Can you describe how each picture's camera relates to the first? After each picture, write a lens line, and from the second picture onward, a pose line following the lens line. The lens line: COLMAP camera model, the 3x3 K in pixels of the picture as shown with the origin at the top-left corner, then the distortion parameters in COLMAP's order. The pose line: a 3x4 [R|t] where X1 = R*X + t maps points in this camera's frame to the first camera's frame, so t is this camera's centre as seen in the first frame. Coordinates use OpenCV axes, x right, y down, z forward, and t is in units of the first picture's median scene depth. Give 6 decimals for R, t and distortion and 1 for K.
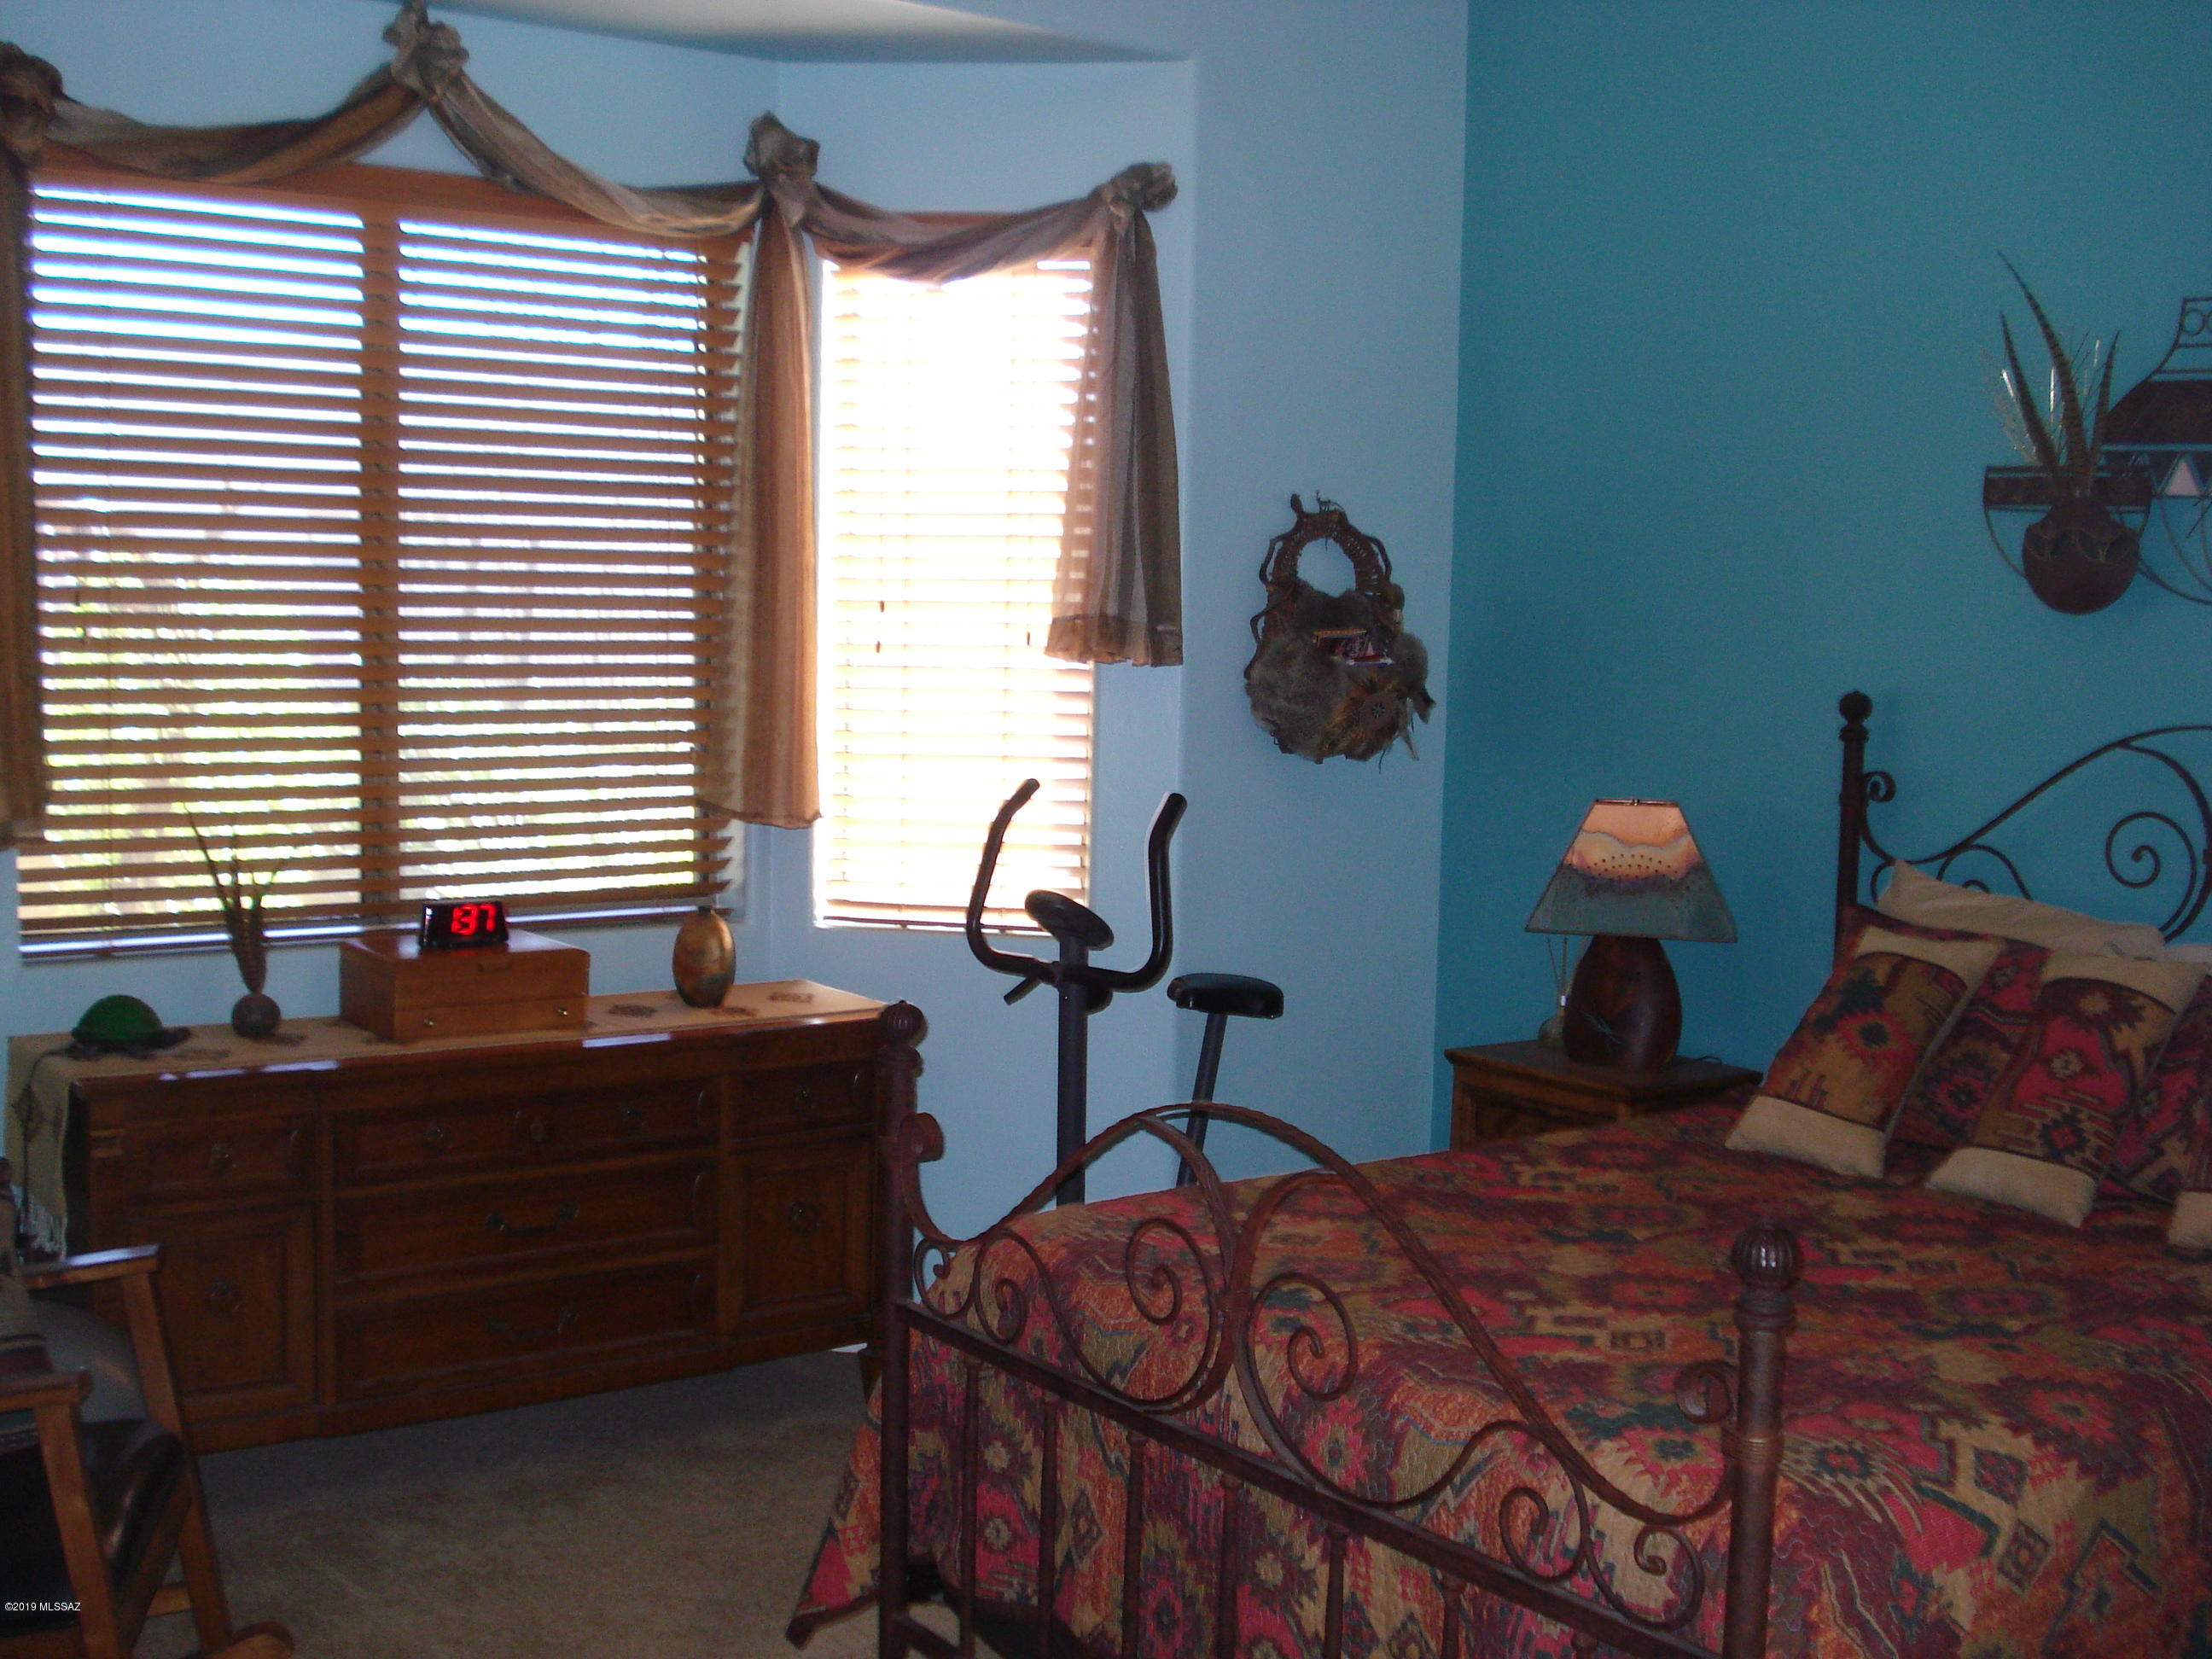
lens RADIAL K [[2493.5, 0, 1110.4], [0, 2493.5, 822.6], [0, 0, 1]] dist [-0.099076, 0.000000]
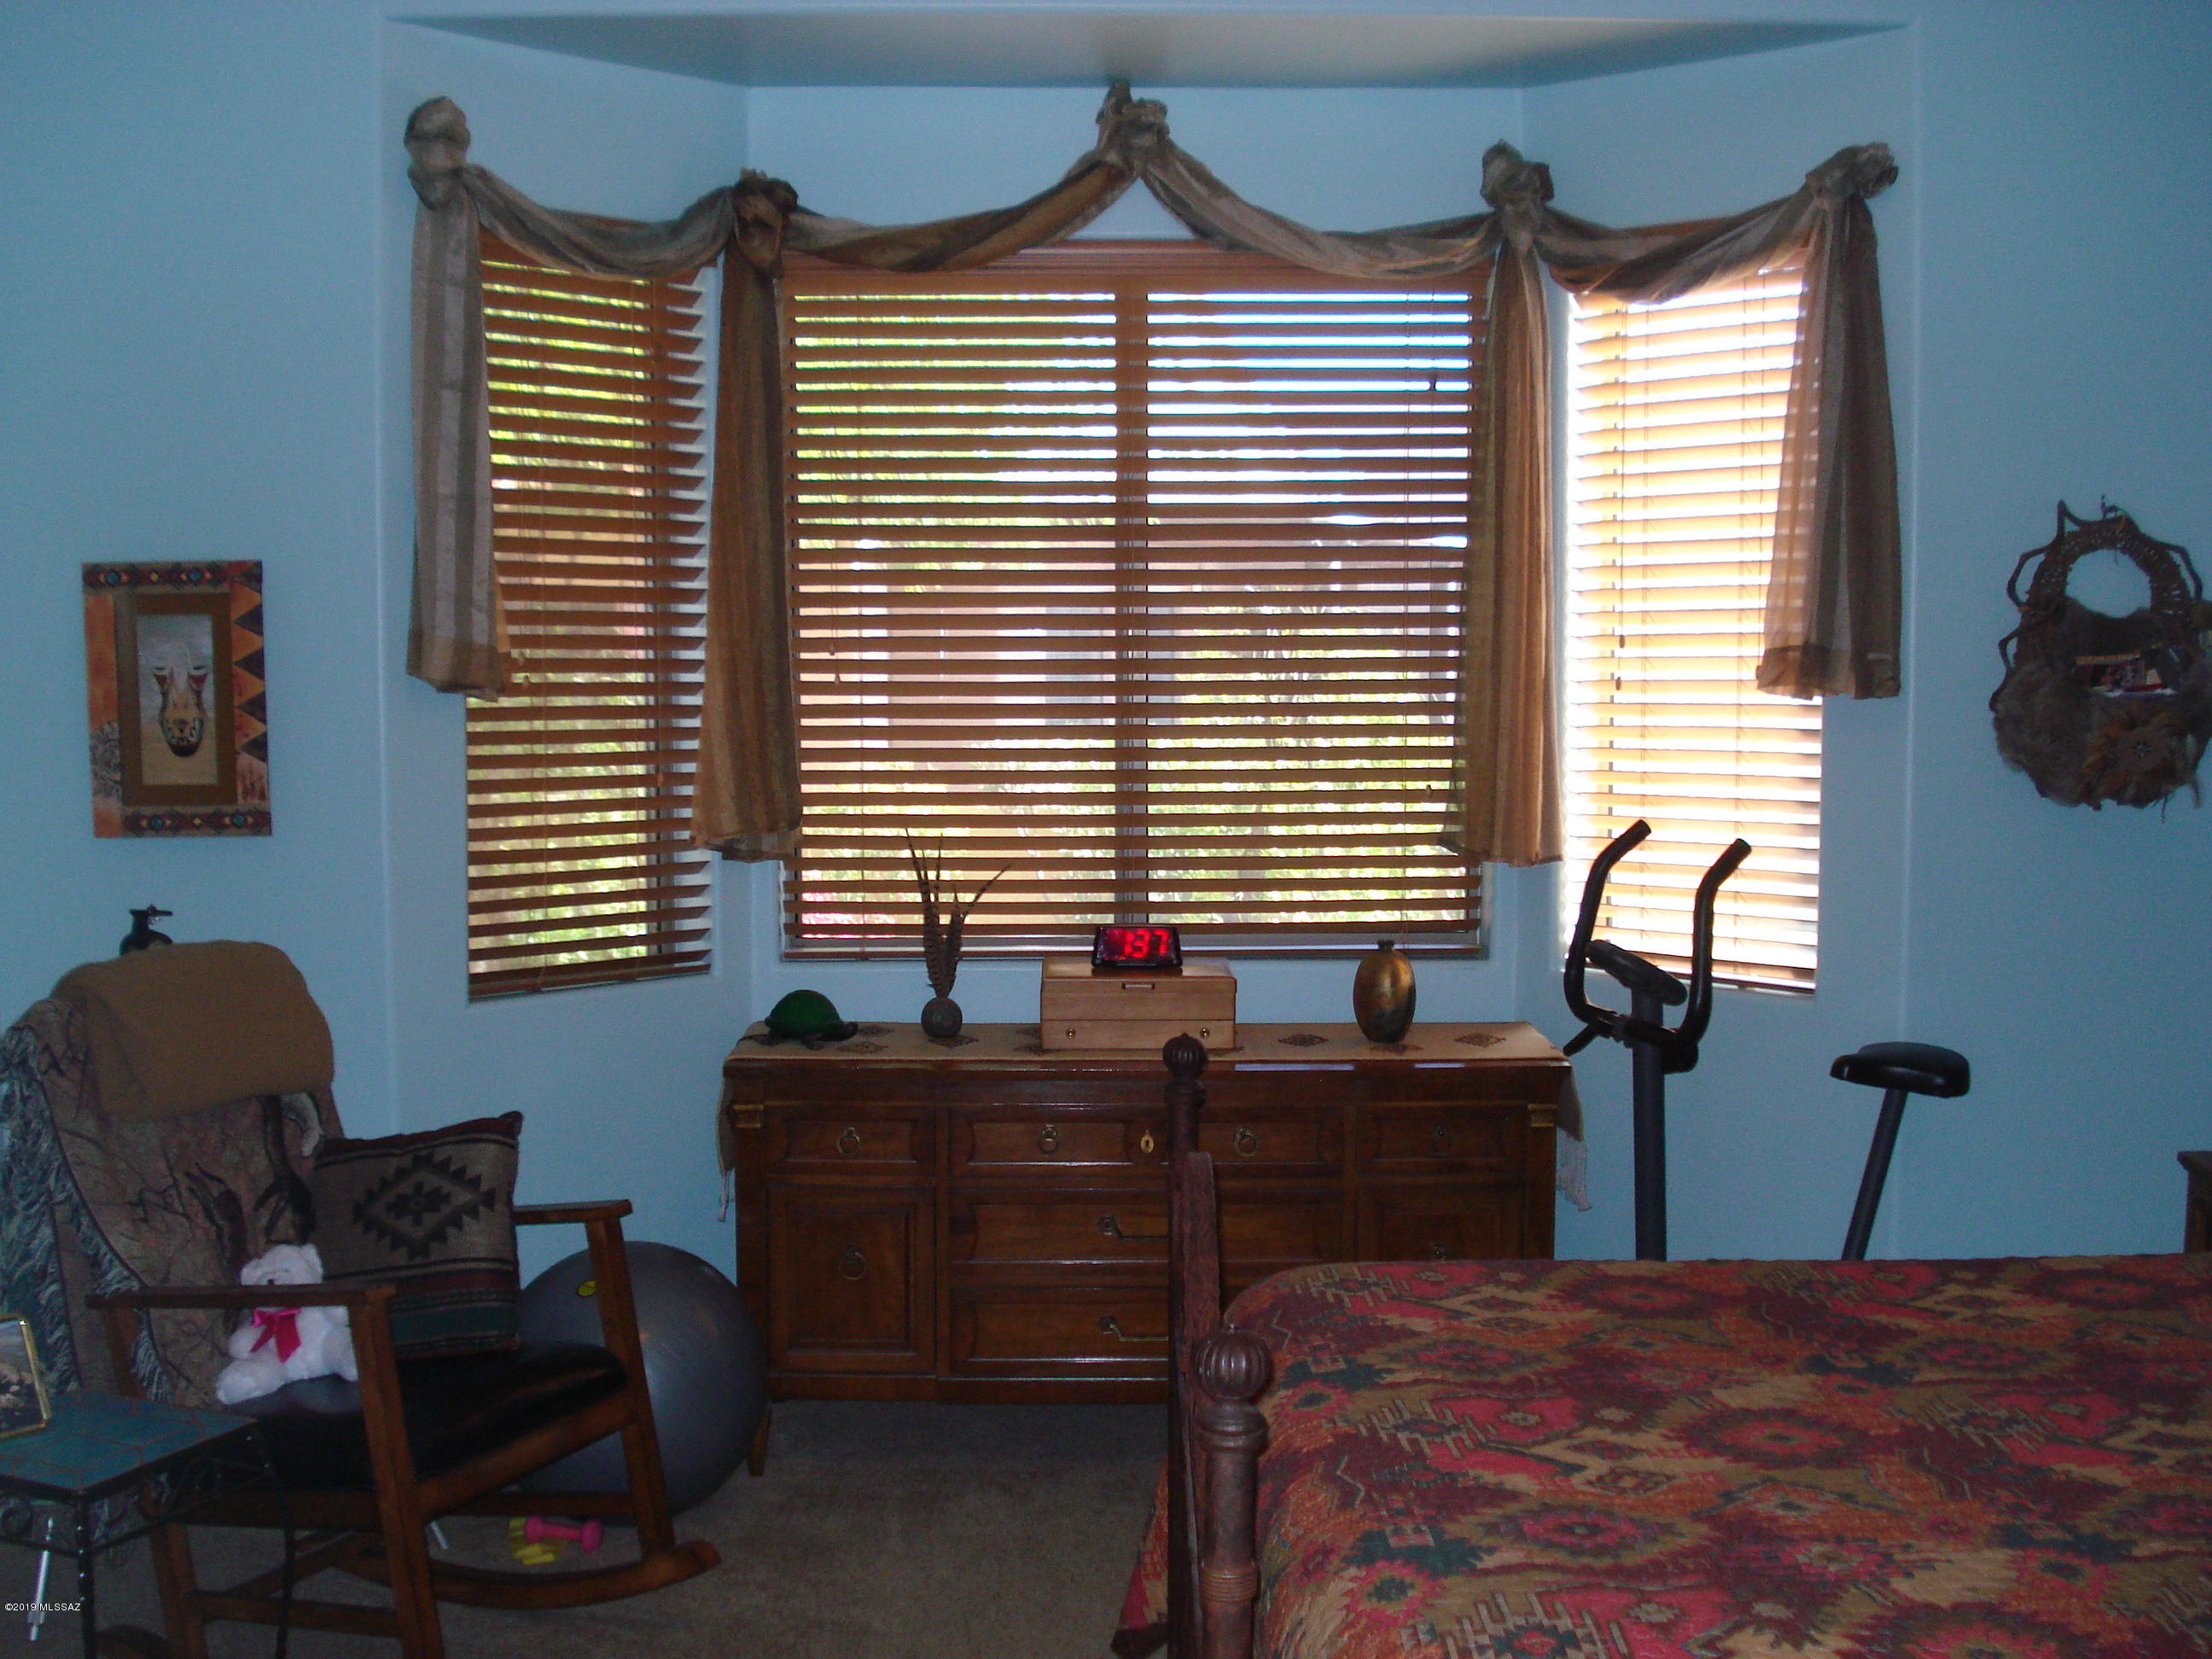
lens RADIAL K [[2493.5, 0, 1106.3], [0, 2493.5, 843.0], [0, 0, 1]] dist [-0.099076, 0.000000]
pose [[0.802123, 0.022906, -0.596719, 0.336665], [-0.029666, 0.999559, -0.001507, -0.001489], [0.596421, 0.018911, 0.802449, 0.123451]]
